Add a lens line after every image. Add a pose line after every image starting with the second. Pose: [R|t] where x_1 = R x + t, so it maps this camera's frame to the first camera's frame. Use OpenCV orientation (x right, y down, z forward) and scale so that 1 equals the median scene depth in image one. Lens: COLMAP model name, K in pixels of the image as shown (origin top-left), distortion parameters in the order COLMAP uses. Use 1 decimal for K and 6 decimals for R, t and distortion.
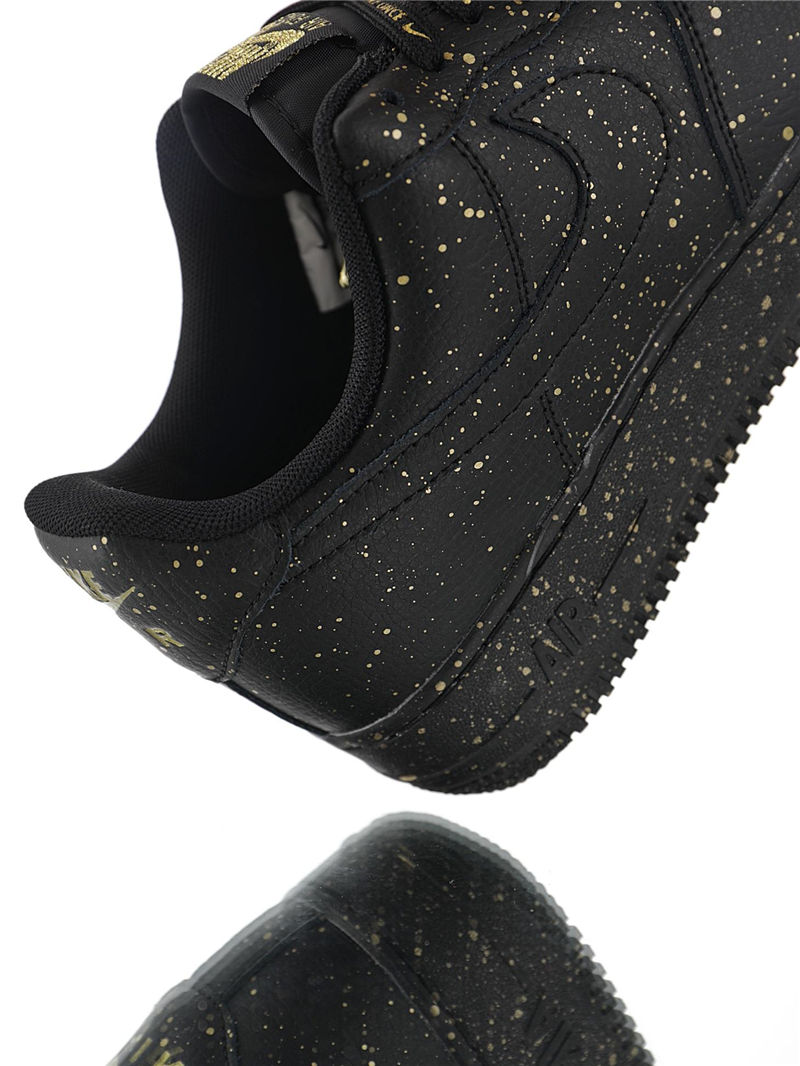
lens RADIAL K [[1508.5, 0, 400.0], [0, 1508.5, 533.1], [0, 0, 1]] dist [-0.027232, 0.000000]
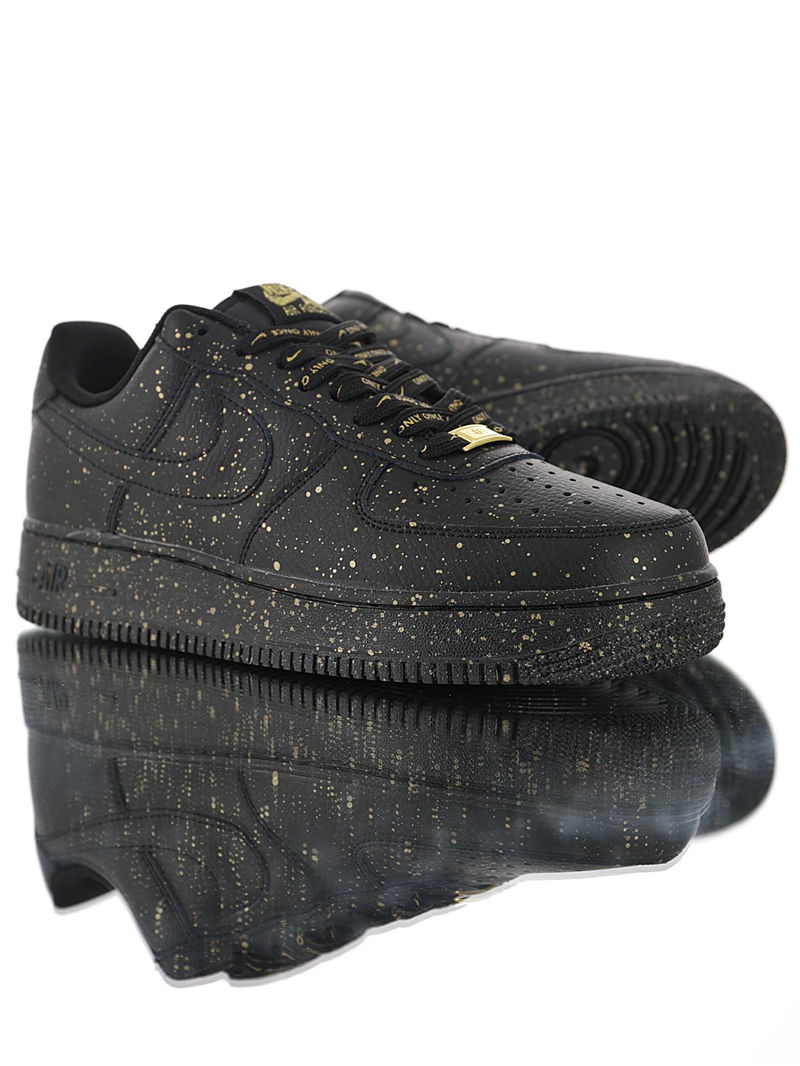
lens RADIAL K [[1508.5, 0, 400.2], [0, 1508.5, 533.2], [0, 0, 1]] dist [-0.027232, 0.000000]
pose [[0.088030, 0.792683, -0.603244, 1.278924], [-0.850701, 0.374884, 0.368469, -1.038586], [0.518226, 0.480744, 0.707338, -0.075125]]
